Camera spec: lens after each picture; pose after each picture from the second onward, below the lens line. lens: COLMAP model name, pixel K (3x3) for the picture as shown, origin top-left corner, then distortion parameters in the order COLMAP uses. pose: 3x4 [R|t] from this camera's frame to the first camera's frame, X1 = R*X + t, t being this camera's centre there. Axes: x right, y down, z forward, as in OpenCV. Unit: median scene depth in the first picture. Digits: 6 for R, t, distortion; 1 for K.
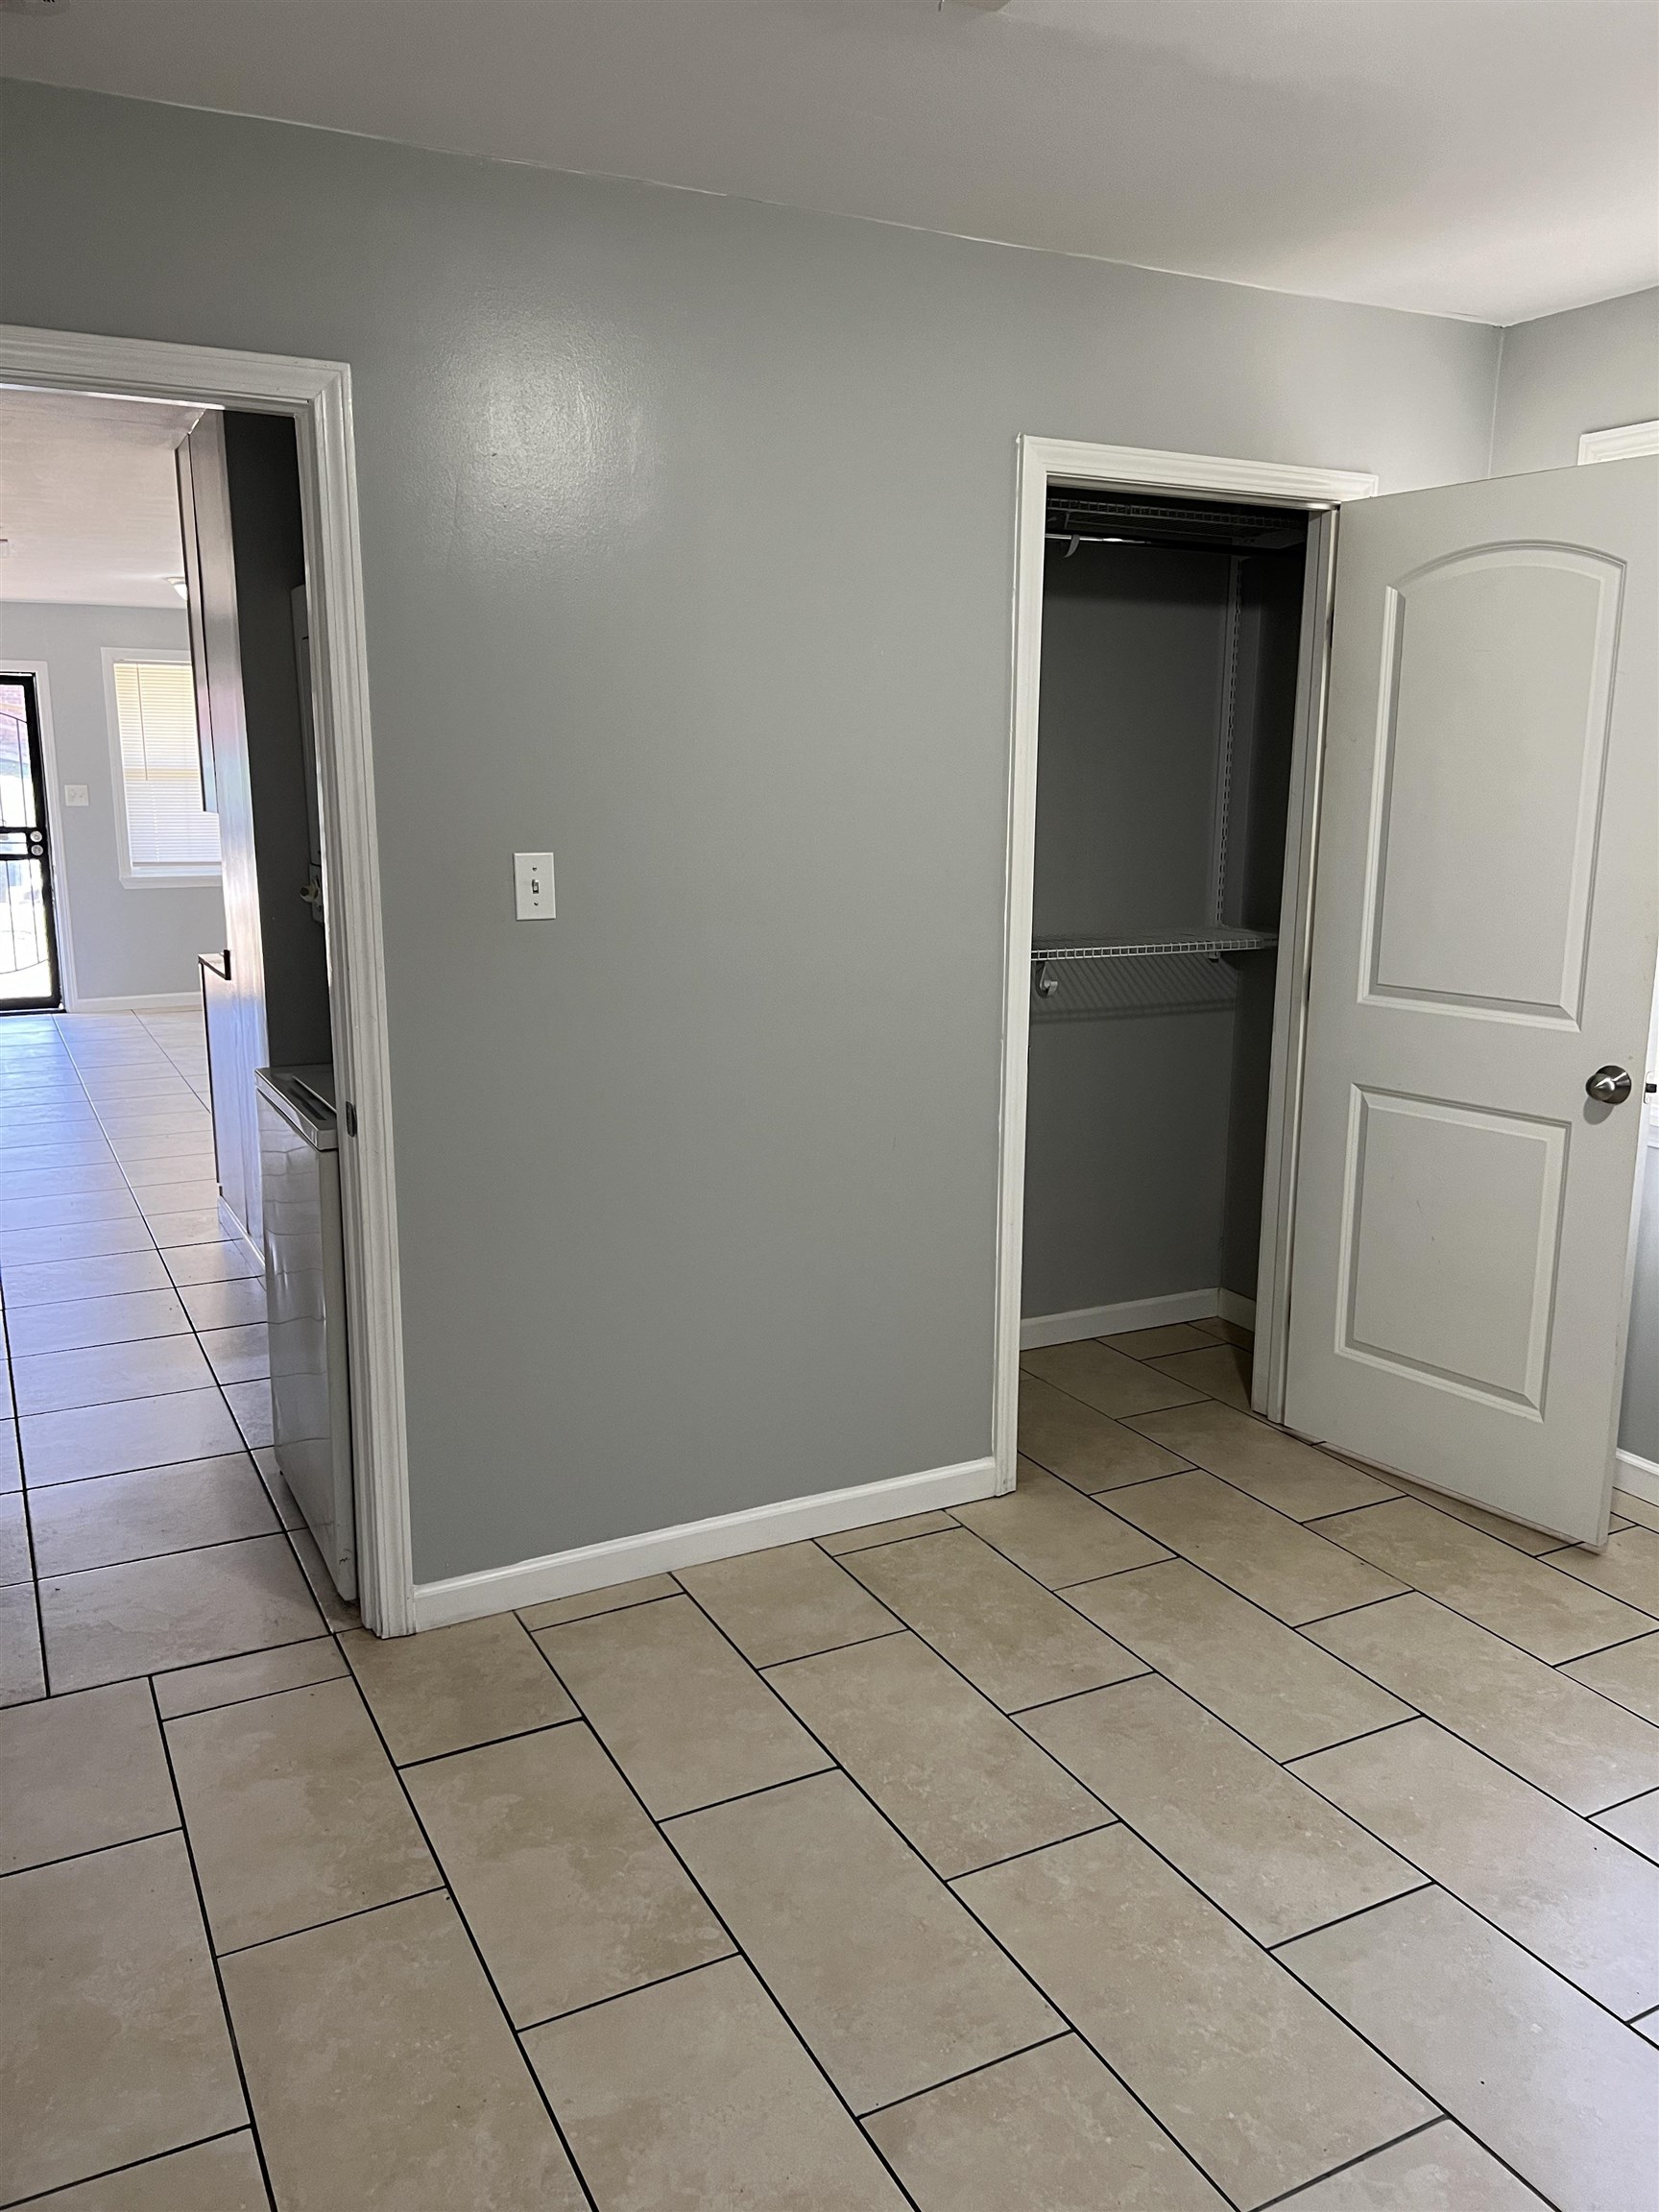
lens RADIAL K [[1668.6, 0, 831.9], [0, 1668.6, 1097.3], [0, 0, 1]] dist [-0.010344, -0.014180]
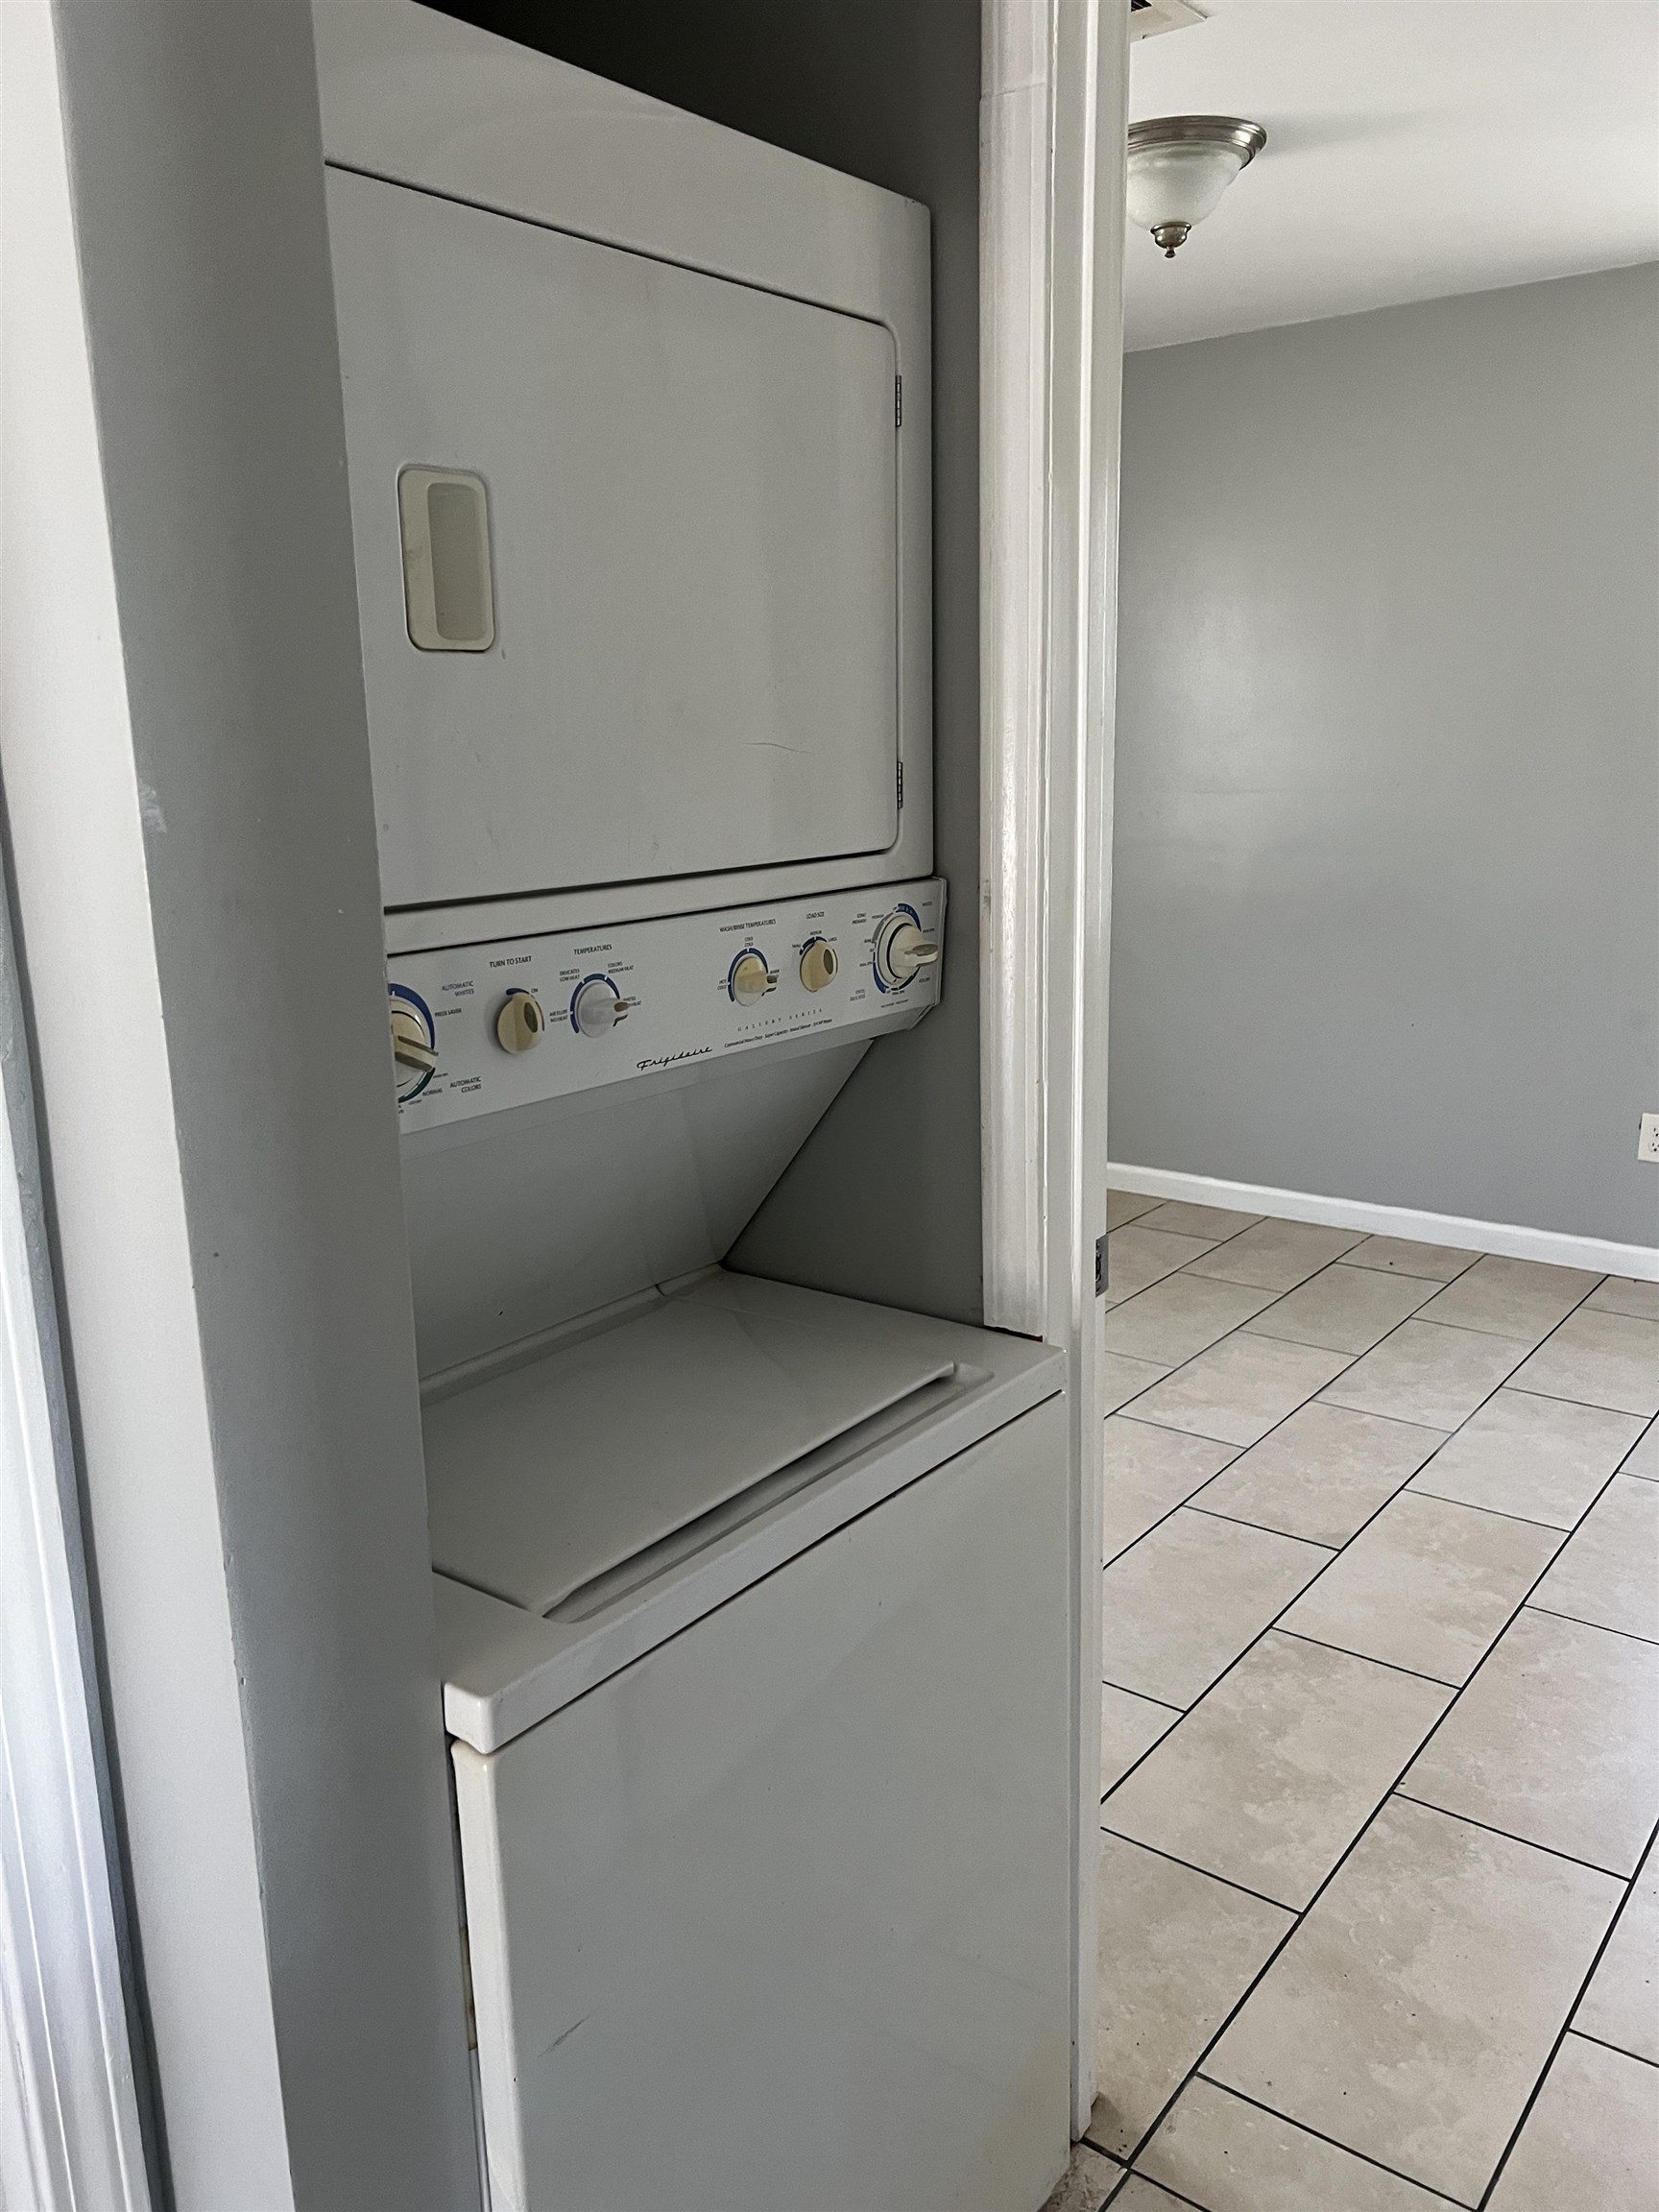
lens RADIAL K [[1668.6, 0, 831.0], [0, 1668.6, 1103.7], [0, 0, 1]] dist [-0.010344, -0.014180]
pose [[-0.417899, -0.205686, 0.884903, -0.870962], [0.187660, 0.933484, 0.305601, -0.269438], [-0.888900, 0.293771, -0.351503, 1.502615]]
